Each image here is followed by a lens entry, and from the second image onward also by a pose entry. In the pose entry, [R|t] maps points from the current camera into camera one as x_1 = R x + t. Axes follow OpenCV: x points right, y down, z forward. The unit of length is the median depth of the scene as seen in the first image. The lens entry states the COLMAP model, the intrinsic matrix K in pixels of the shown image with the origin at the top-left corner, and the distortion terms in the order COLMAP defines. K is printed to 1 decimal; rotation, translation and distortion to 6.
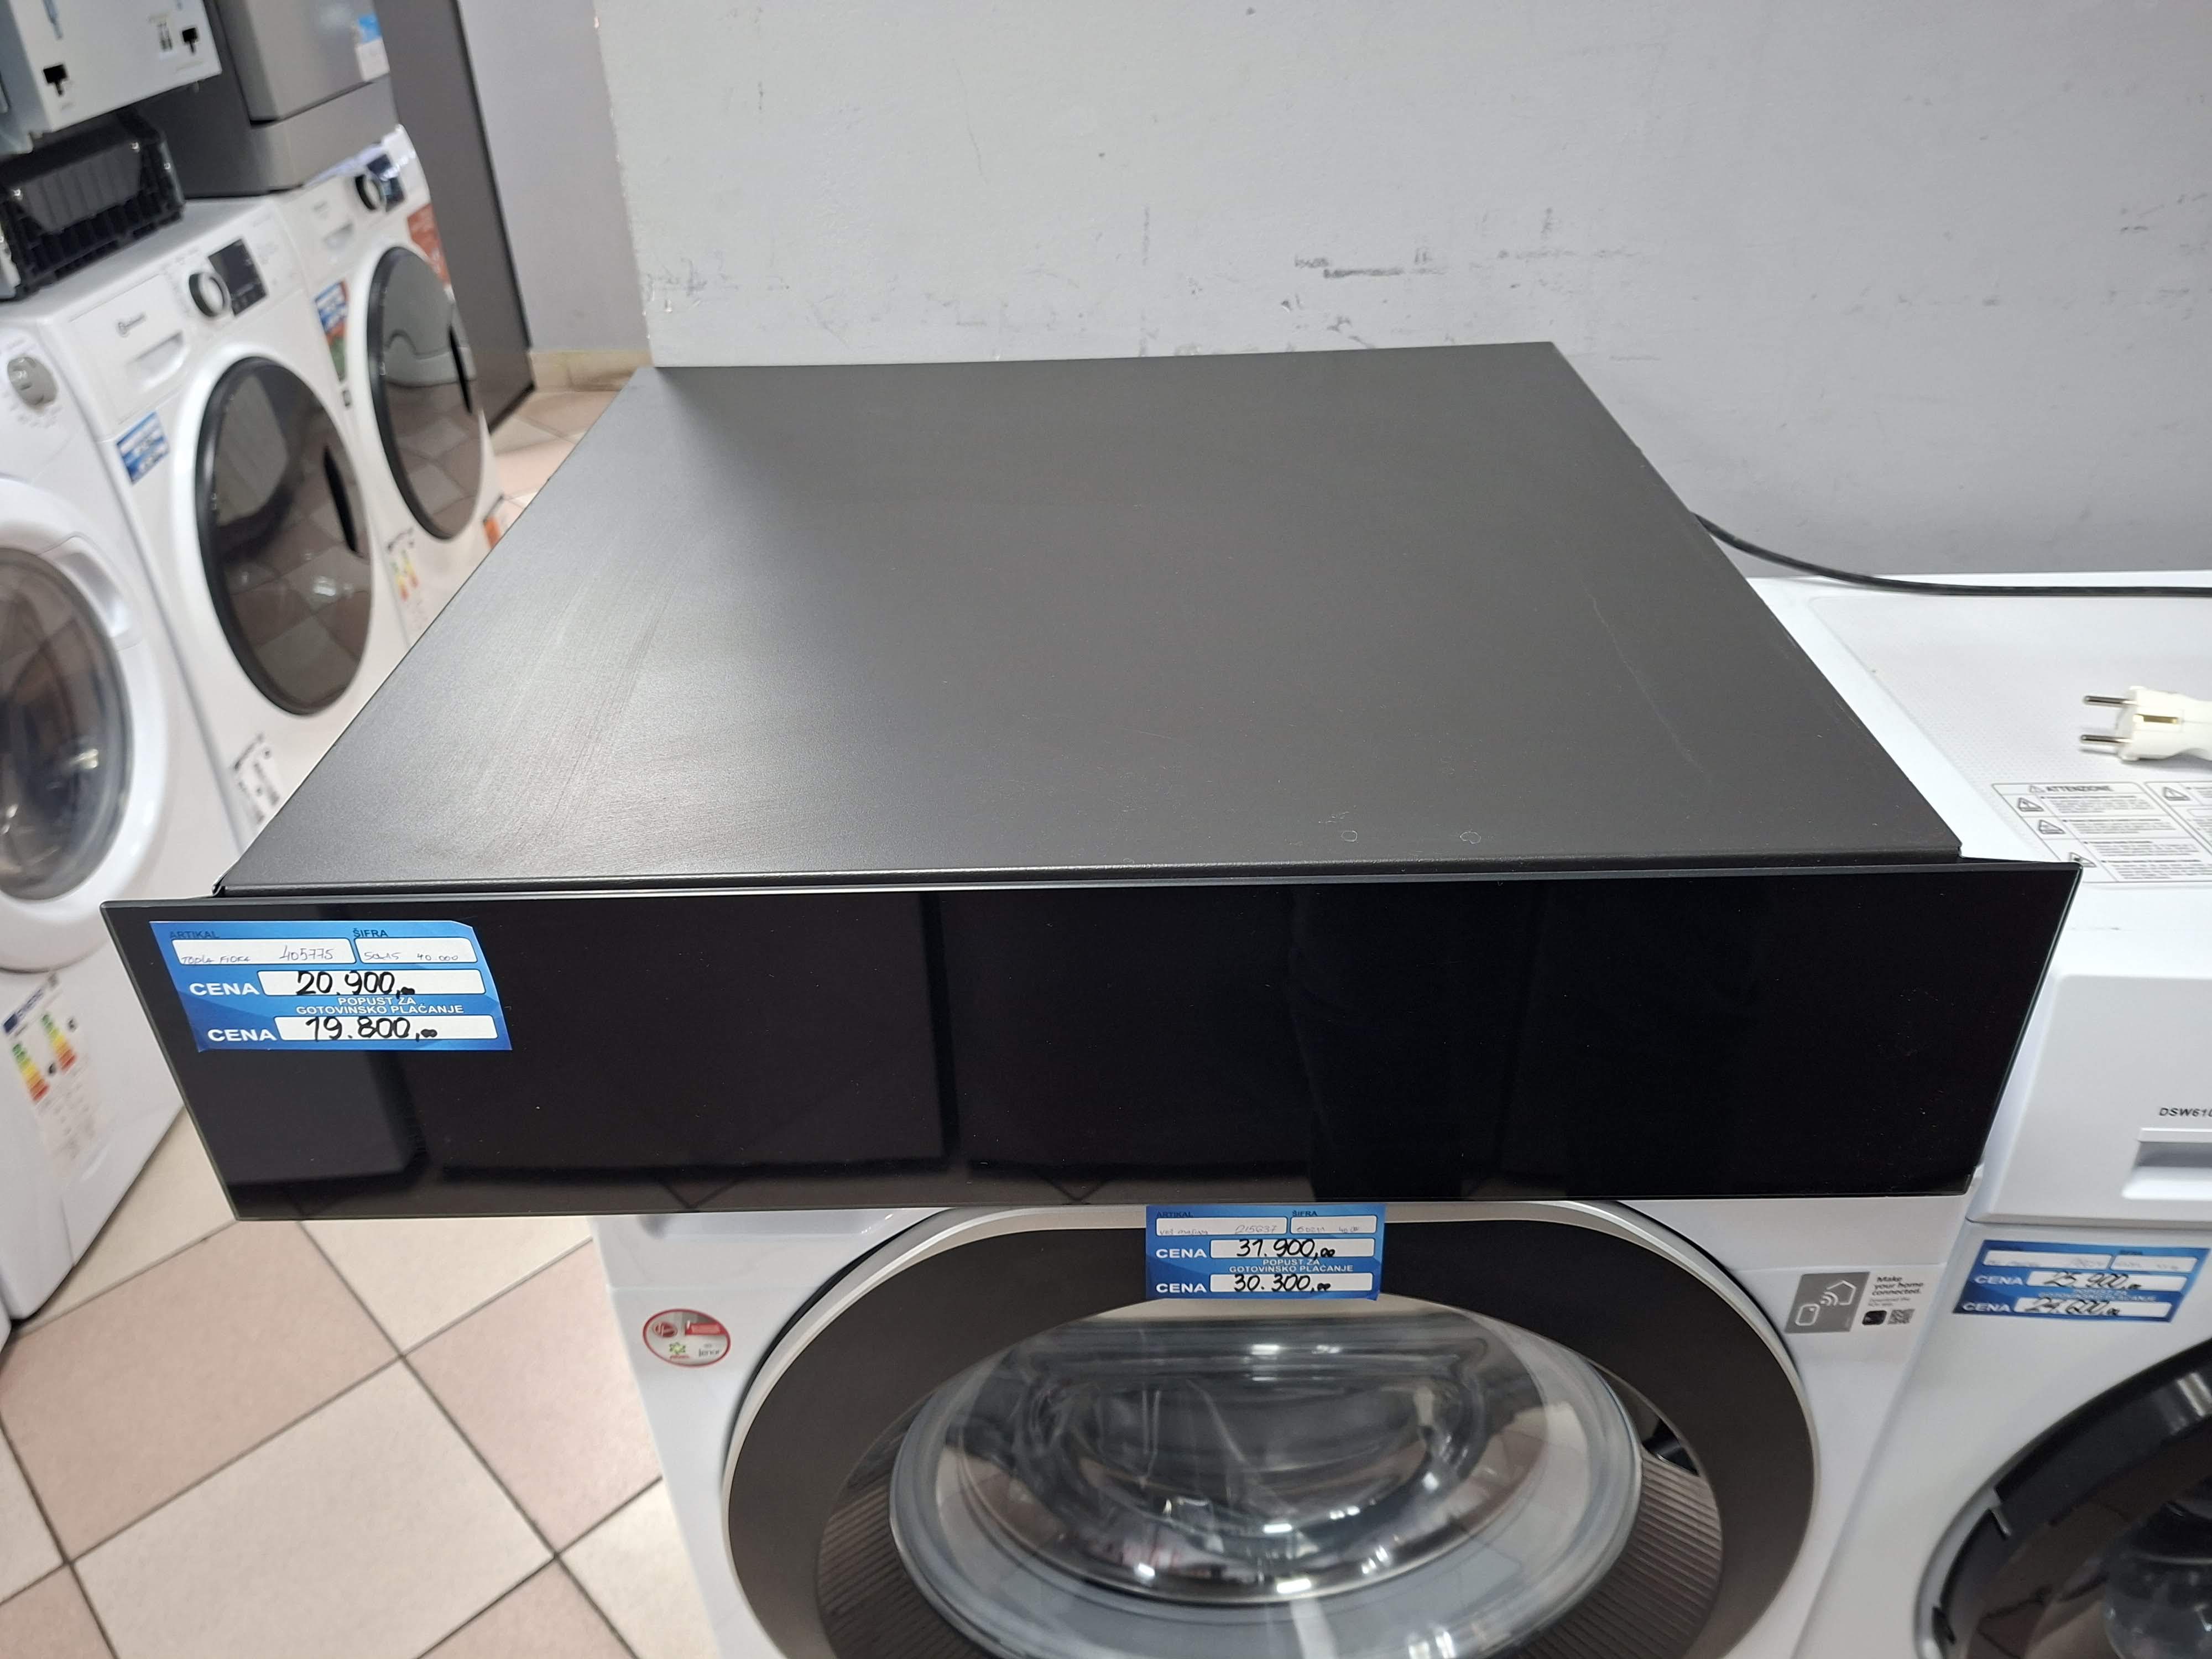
lens RADIAL K [[1642.6, 0, 1106.0], [0, 1642.6, 829.5], [0, 0, 1]] dist [0.001829, -0.007769]
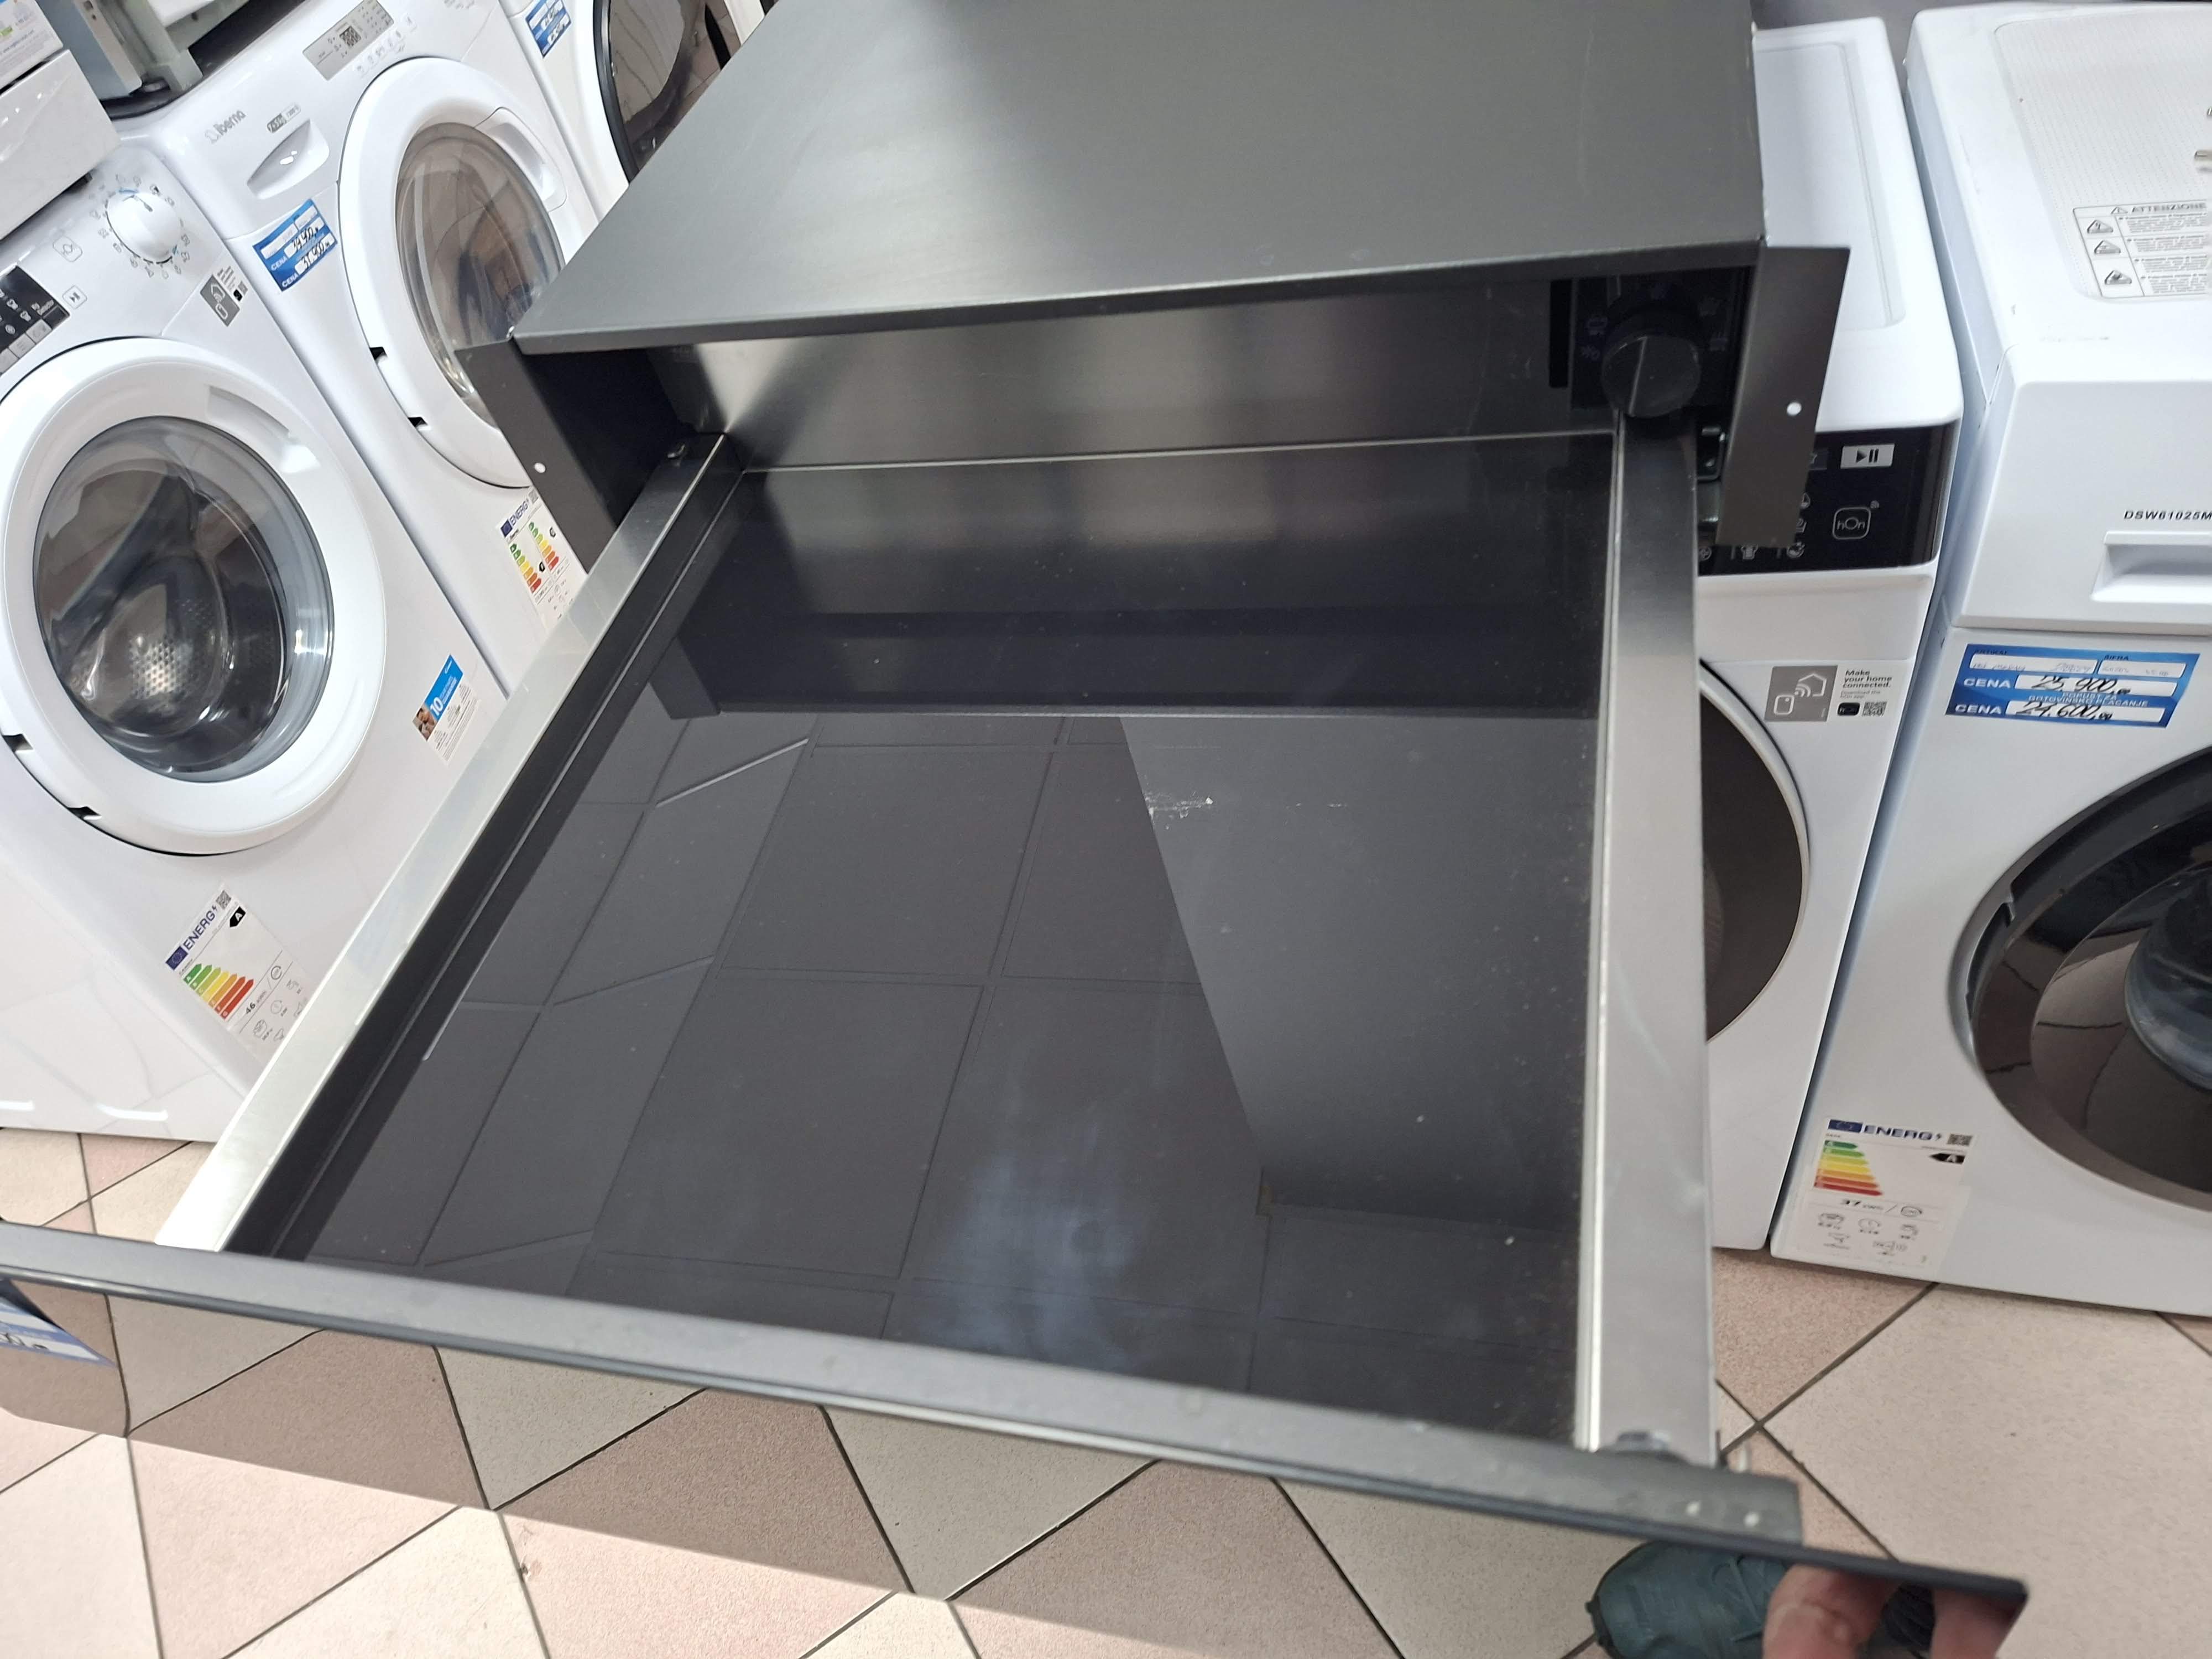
lens RADIAL K [[1623.6, 0, 1071.4], [0, 1623.6, 897.3], [0, 0, 1]] dist [0.030011, -0.030119]
pose [[0.956133, 0.058307, -0.287072, 0.270667], [0.028076, 0.957238, 0.287935, 0.074576], [0.291585, -0.283364, 0.913610, -0.237204]]
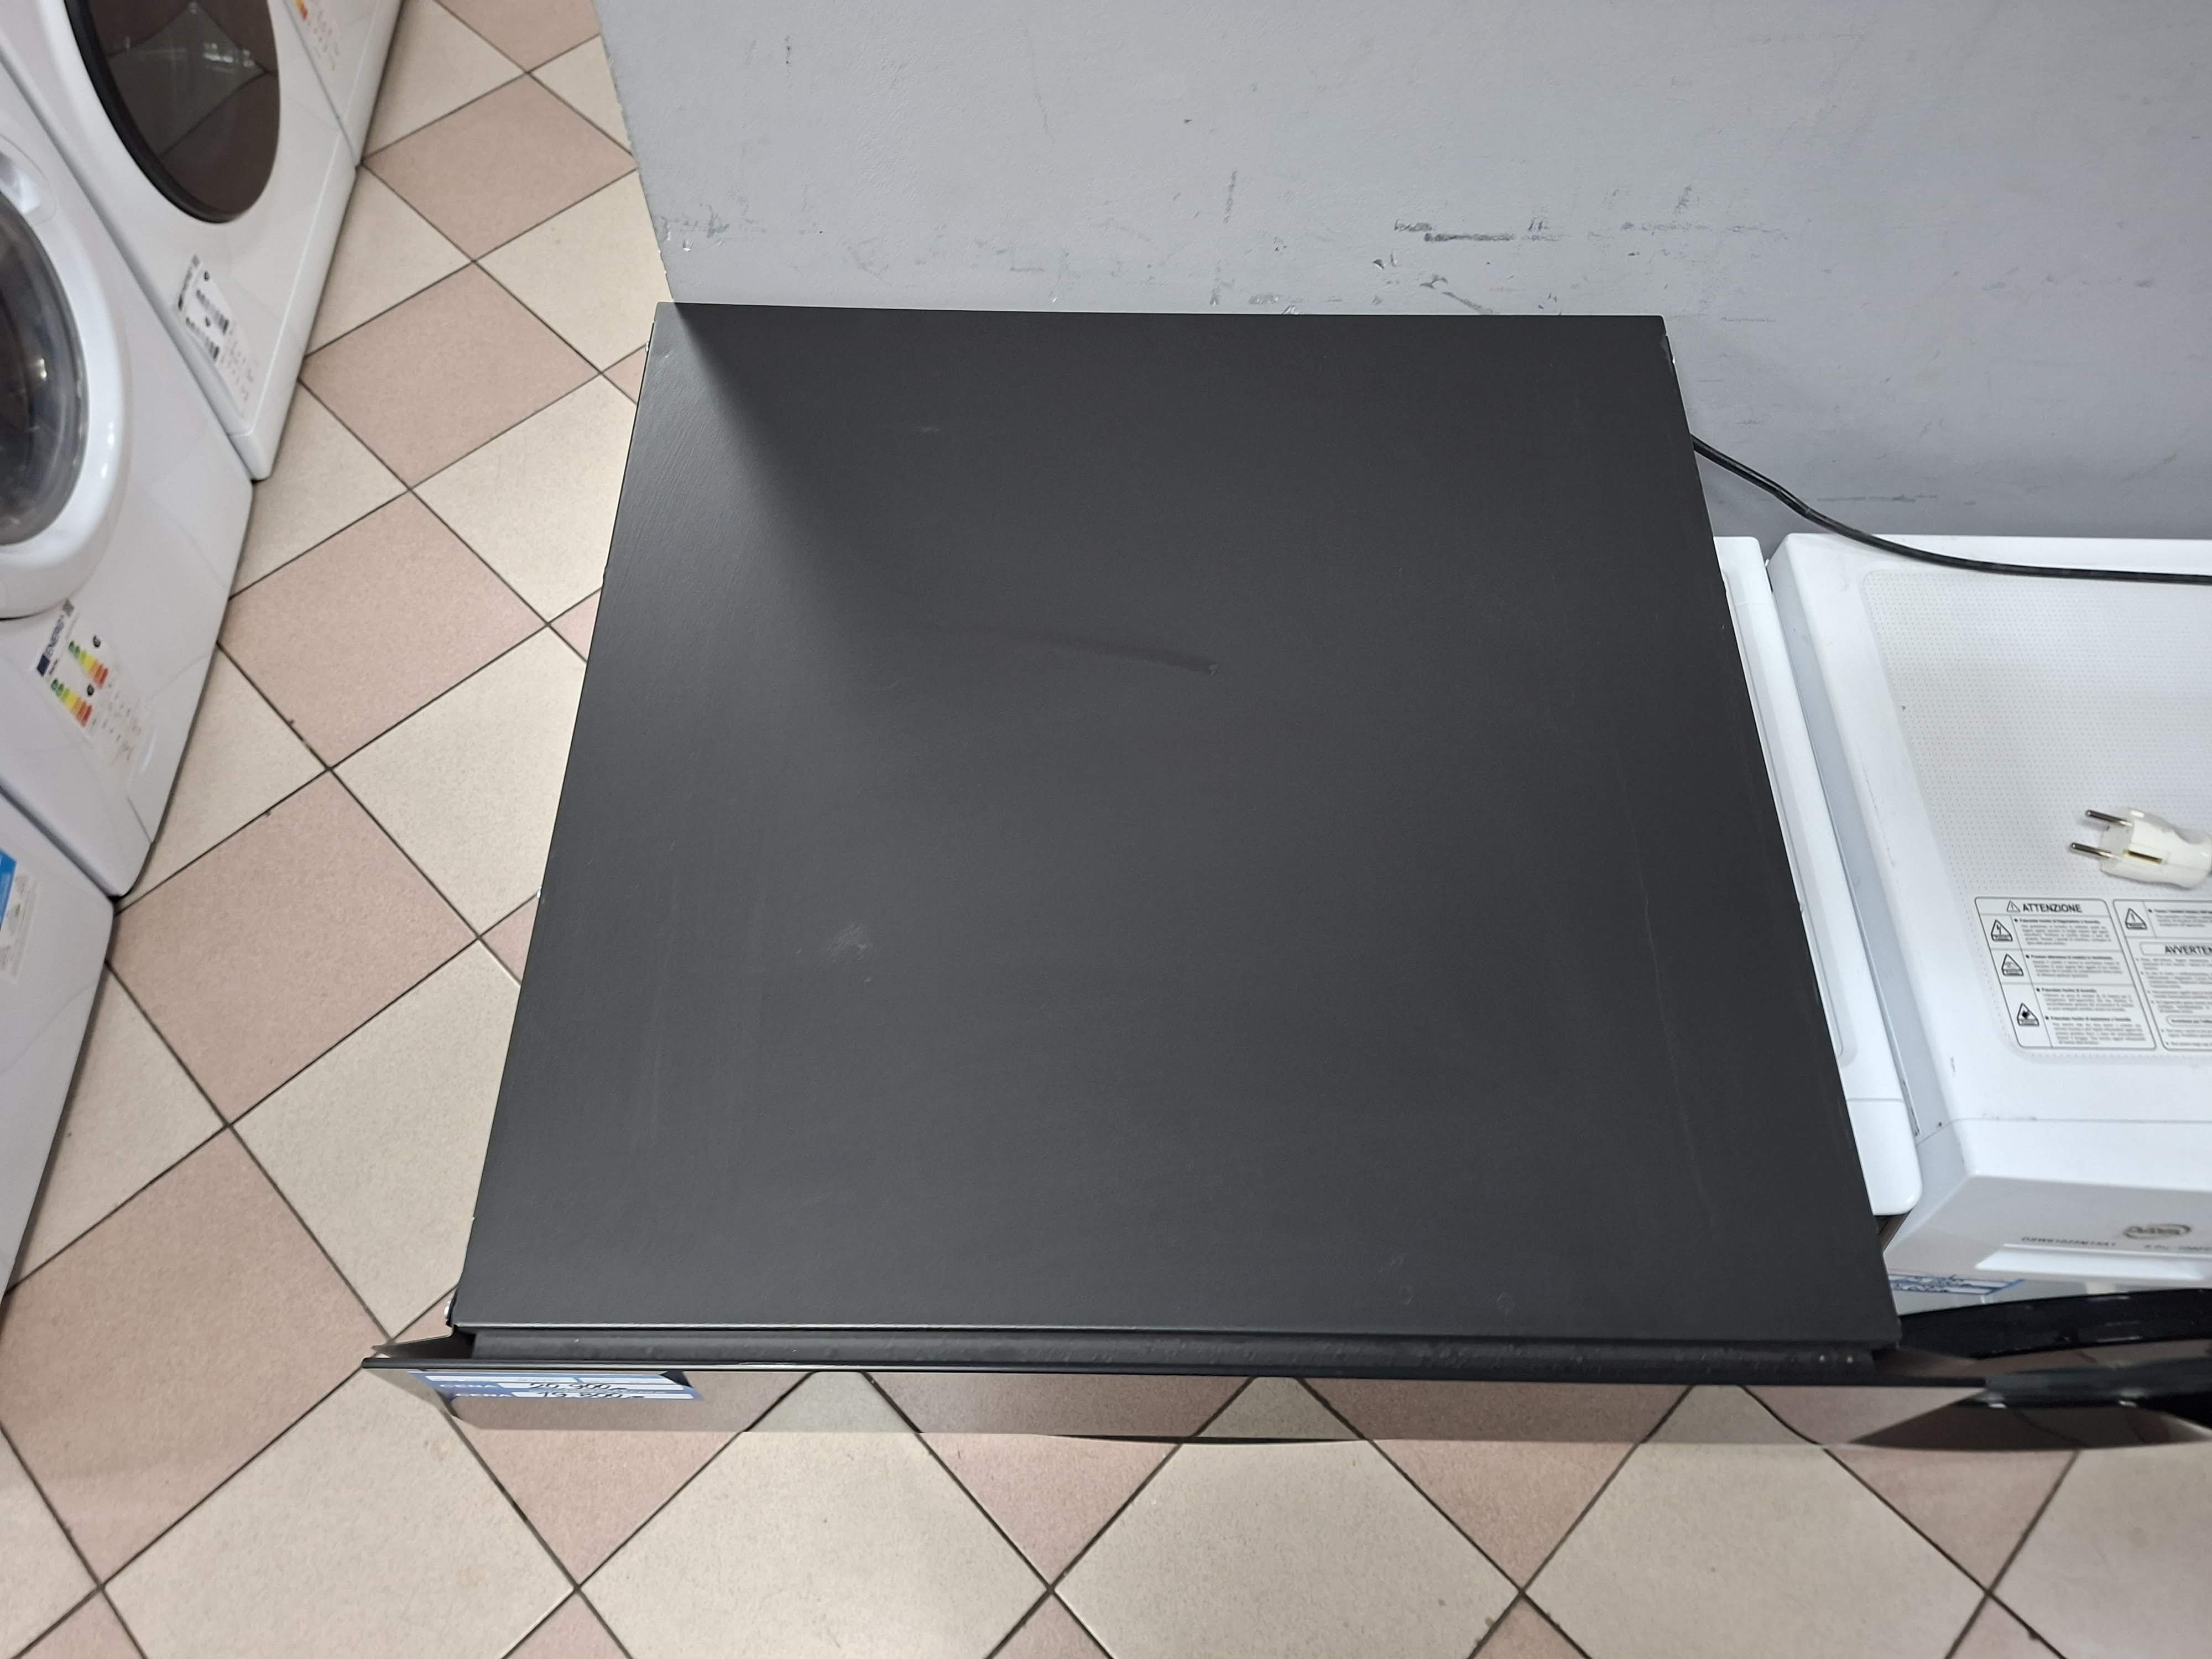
lens RADIAL K [[1628.5, 0, 1106.0], [0, 1628.5, 829.5], [0, 0, 1]] dist [0.004868, -0.008869]
pose [[0.998968, 0.024459, 0.038268, -0.081699], [-0.039818, 0.876946, 0.478936, -0.581924], [-0.021845, -0.479966, 0.877015, 0.090081]]
